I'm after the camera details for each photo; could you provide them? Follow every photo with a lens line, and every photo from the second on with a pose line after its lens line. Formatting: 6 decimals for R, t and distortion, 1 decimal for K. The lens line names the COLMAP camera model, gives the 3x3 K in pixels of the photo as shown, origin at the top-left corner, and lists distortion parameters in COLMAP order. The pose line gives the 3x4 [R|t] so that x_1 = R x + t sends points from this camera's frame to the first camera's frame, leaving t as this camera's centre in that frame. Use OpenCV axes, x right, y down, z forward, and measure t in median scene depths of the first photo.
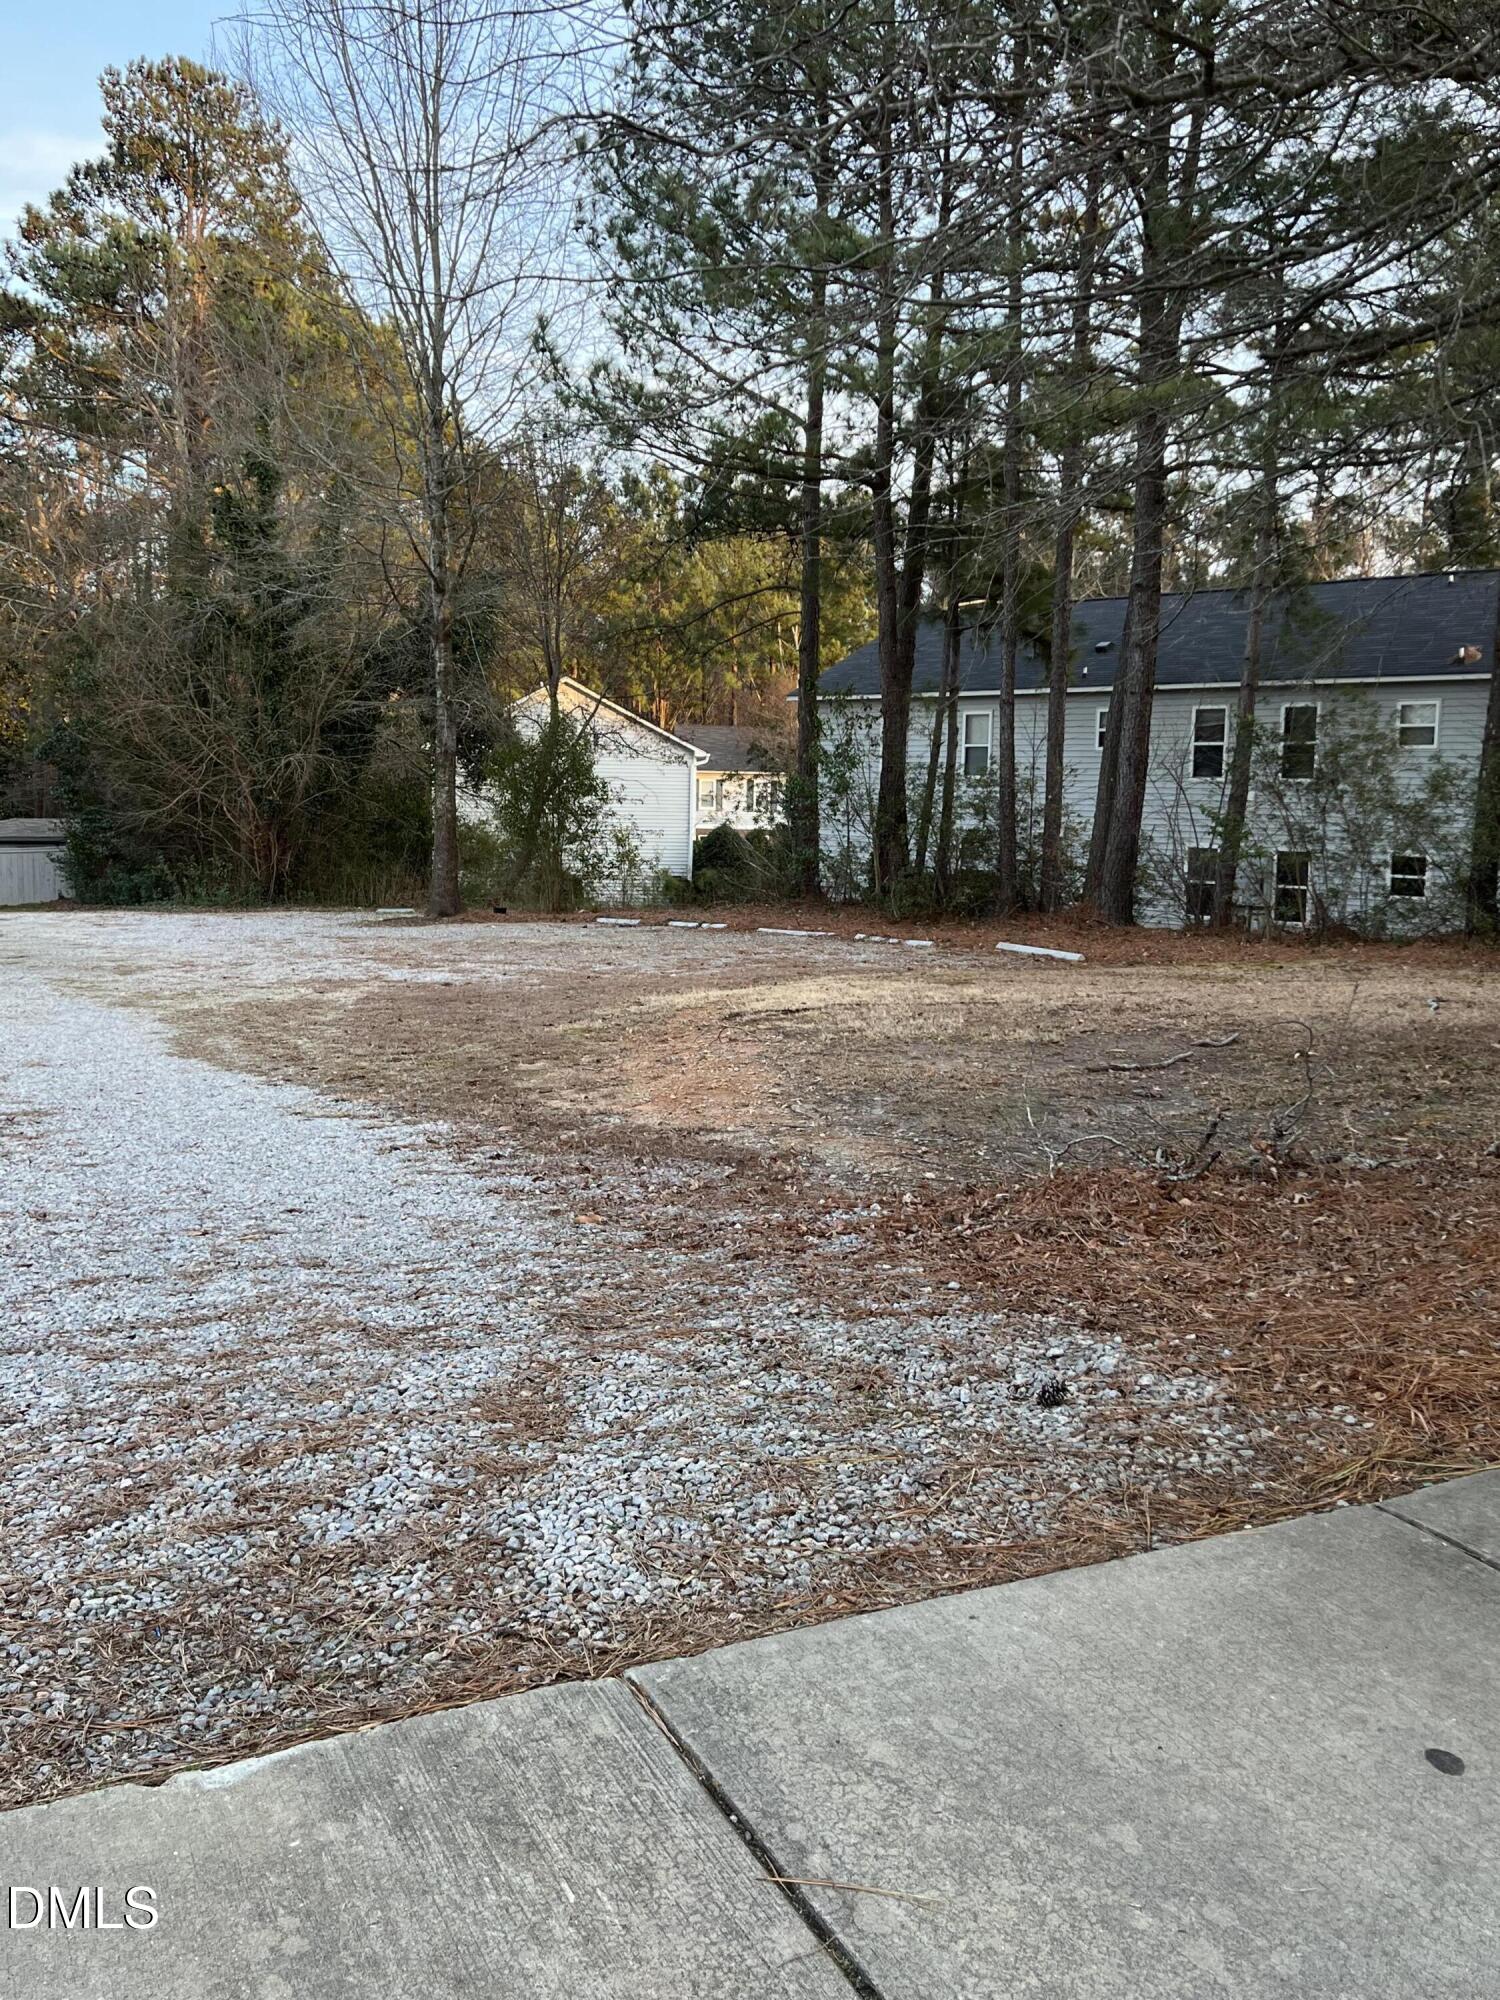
lens RADIAL K [[1752.4, 0, 759.3], [0, 1752.4, 972.7], [0, 0, 1]] dist [0.172348, -0.287637]
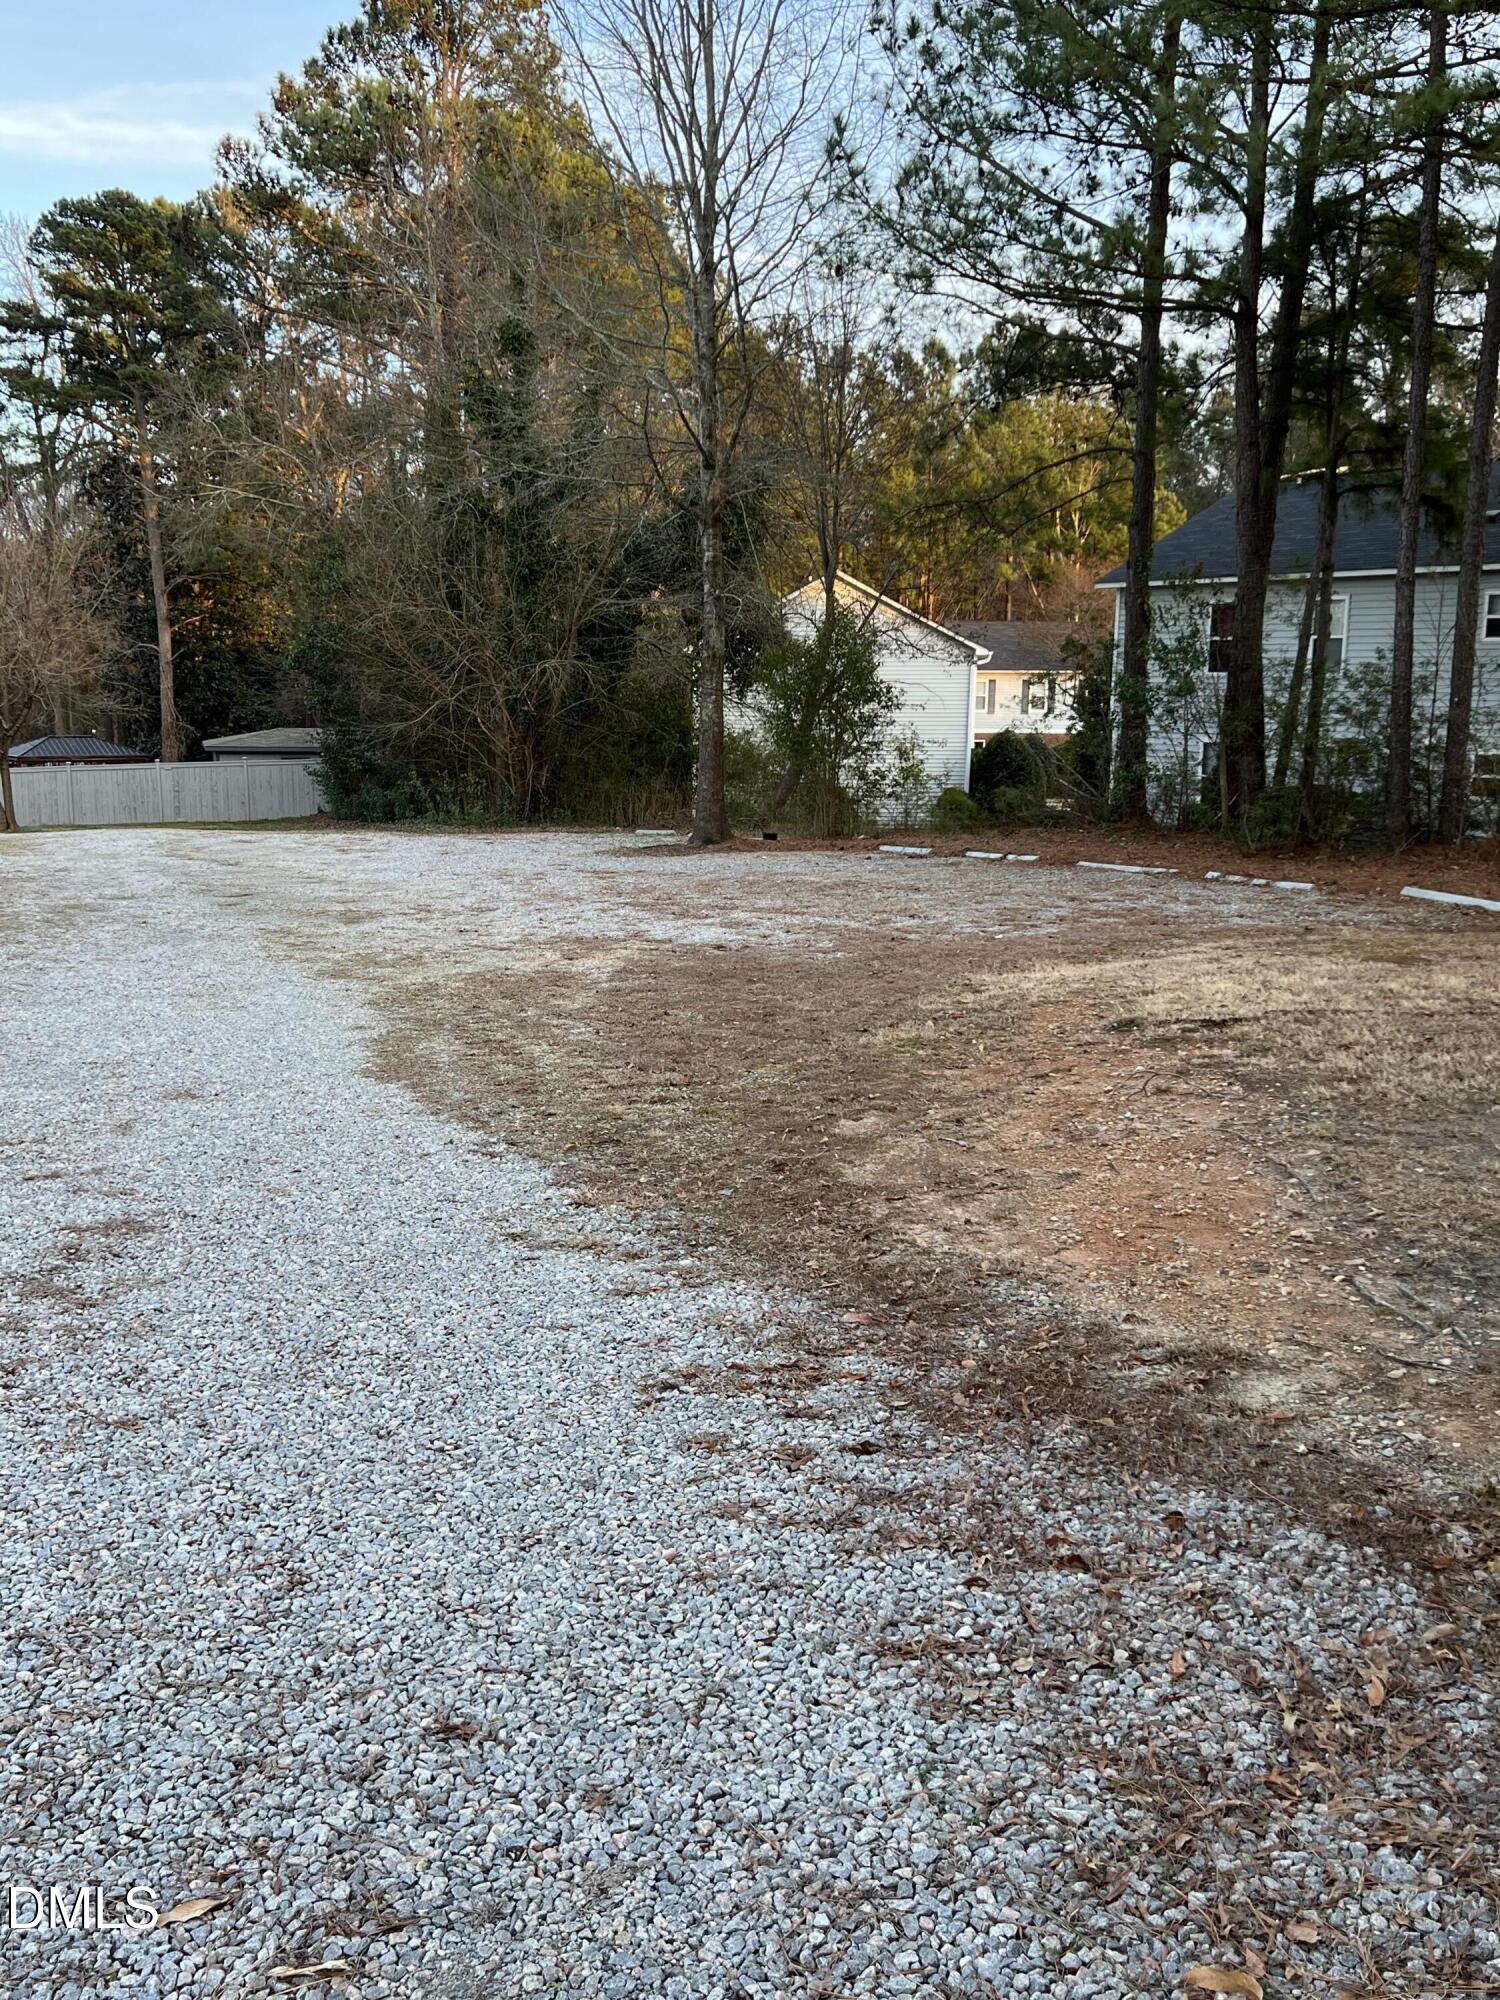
lens RADIAL K [[1752.4, 0, 759.3], [0, 1752.4, 972.7], [0, 0, 1]] dist [0.172348, -0.287637]
pose [[0.989810, 0.015145, -0.141589, -0.024728], [-0.007307, 0.998420, 0.055707, -0.014423], [0.142209, -0.054105, 0.988357, 0.112521]]
